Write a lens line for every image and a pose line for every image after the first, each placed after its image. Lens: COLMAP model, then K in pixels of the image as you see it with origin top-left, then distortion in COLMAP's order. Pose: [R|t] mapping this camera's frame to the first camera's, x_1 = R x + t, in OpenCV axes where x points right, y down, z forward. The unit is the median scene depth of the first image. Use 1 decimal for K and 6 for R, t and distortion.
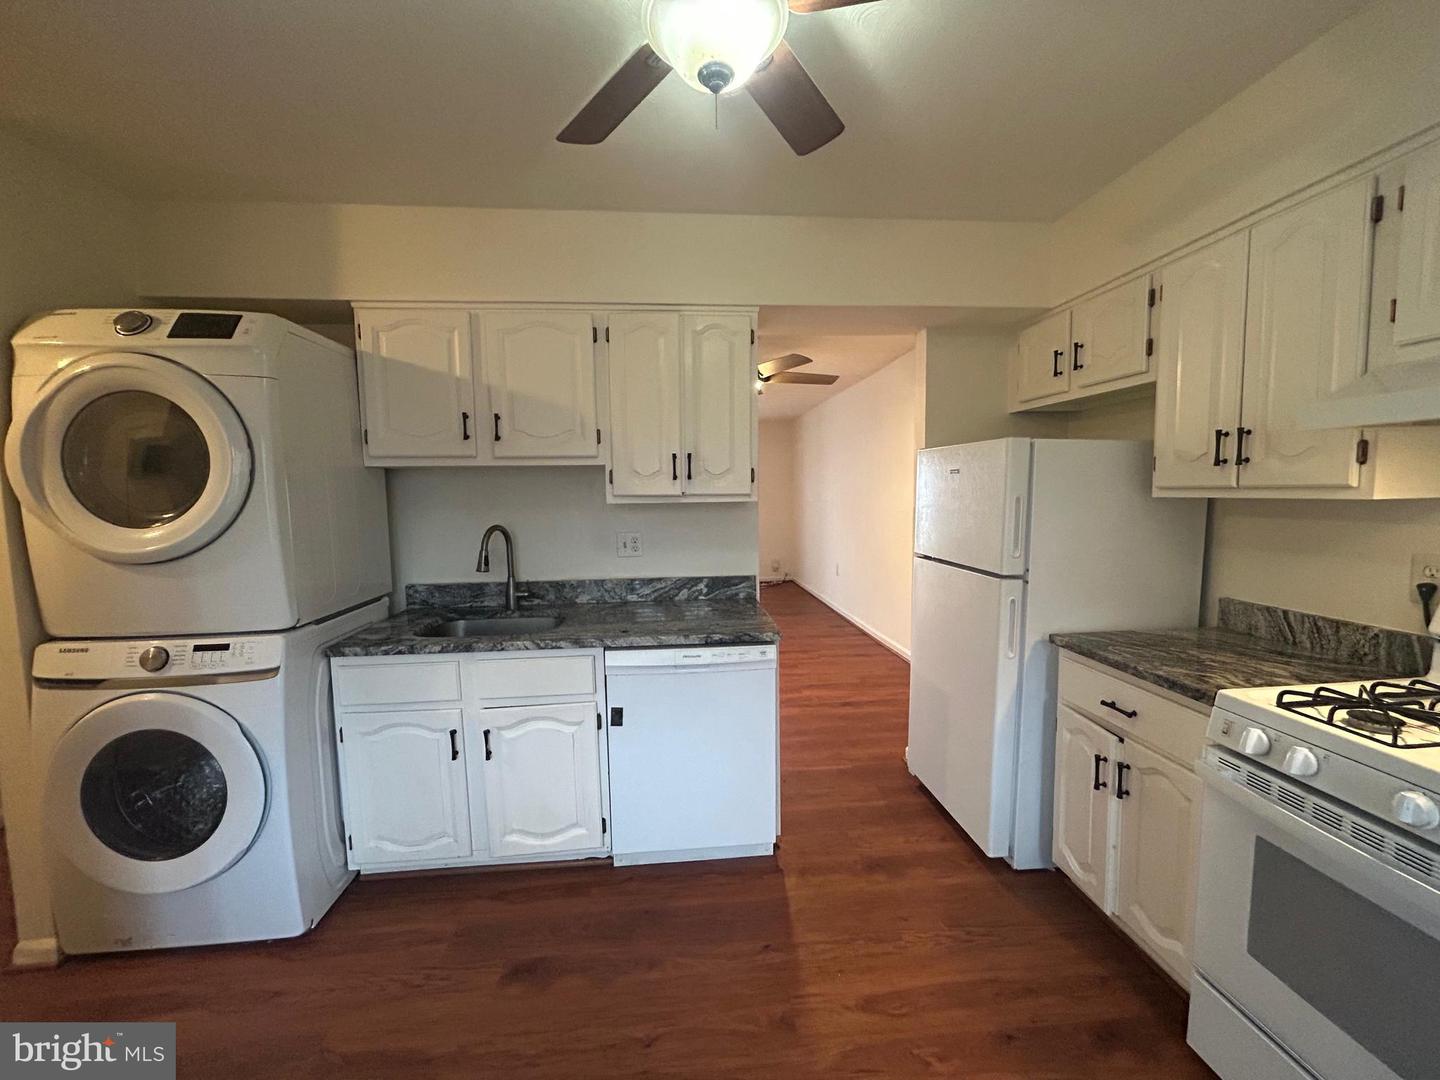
lens RADIAL K [[576.9, 0, 722.2], [0, 576.9, 542.2], [0, 0, 1]] dist [-0.000352, -0.000934]
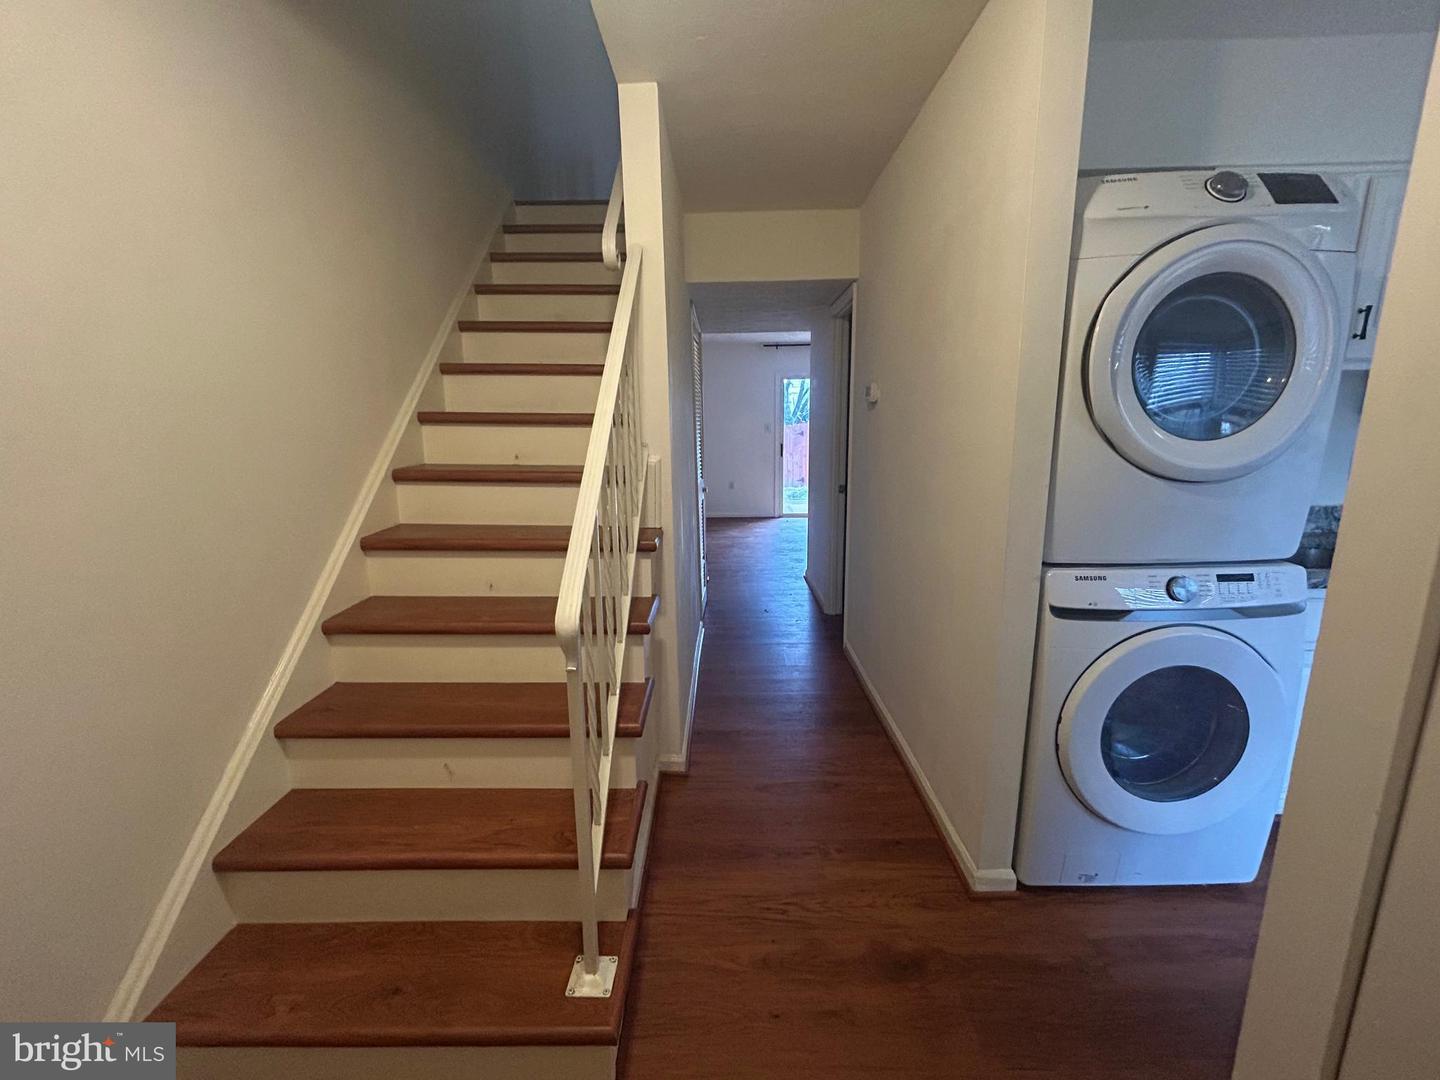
lens RADIAL K [[576.9, 0, 716.8], [0, 576.9, 543.0], [0, 0, 1]] dist [-0.000352, -0.000934]
pose [[0.993784, 0.016548, -0.110086, -1.595003], [-0.003411, 0.992953, 0.118460, 0.028564], [0.111271, -0.117348, 0.986837, 0.048164]]
